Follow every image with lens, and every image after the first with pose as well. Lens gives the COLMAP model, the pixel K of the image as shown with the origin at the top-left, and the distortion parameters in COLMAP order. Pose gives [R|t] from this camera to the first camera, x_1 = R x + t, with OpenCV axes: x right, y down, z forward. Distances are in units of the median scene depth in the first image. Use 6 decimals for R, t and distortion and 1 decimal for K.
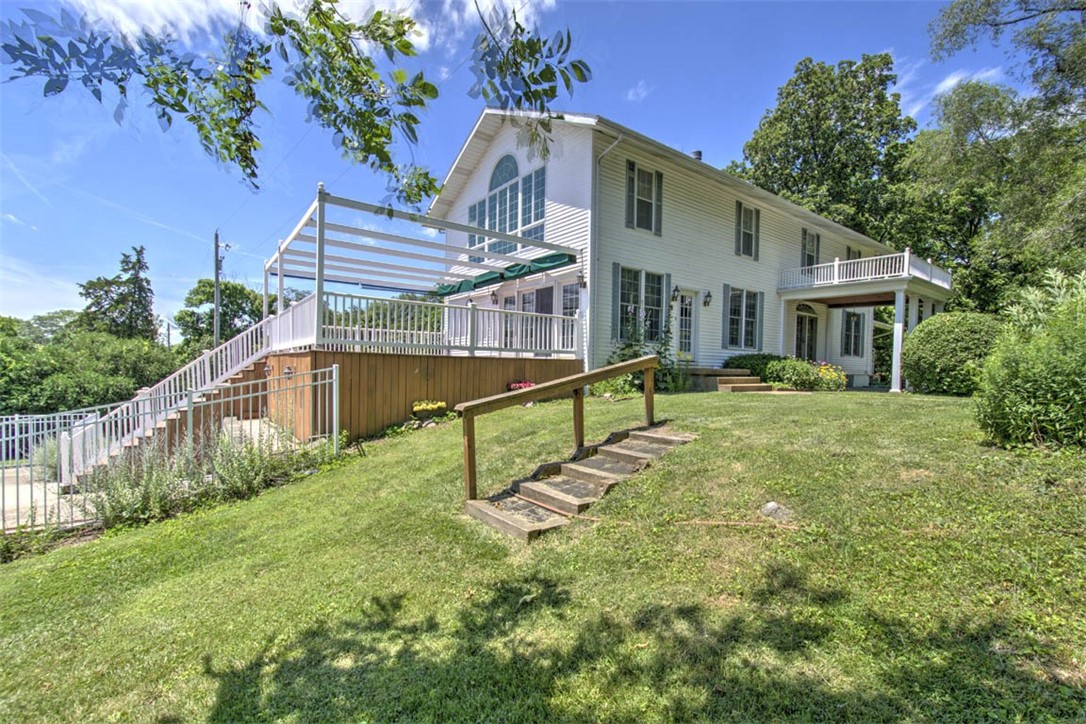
lens RADIAL K [[465.4, 0, 547.0], [0, 465.4, 376.2], [0, 0, 1]] dist [0.002512, -0.003386]
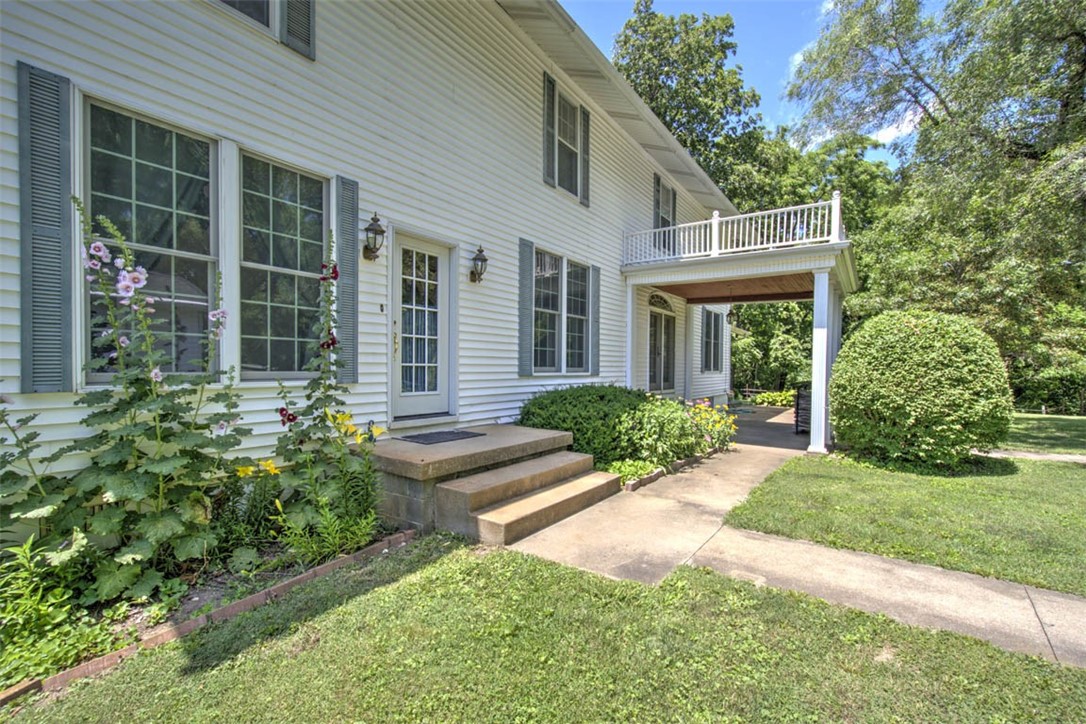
lens RADIAL K [[465.4, 0, 547.0], [0, 465.4, 376.2], [0, 0, 1]] dist [0.002512, -0.003386]
pose [[0.951207, -0.017897, 0.308033, 0.251286], [0.016646, 0.999839, 0.006689, -0.061305], [-0.308103, -0.001236, 0.951352, 0.529869]]
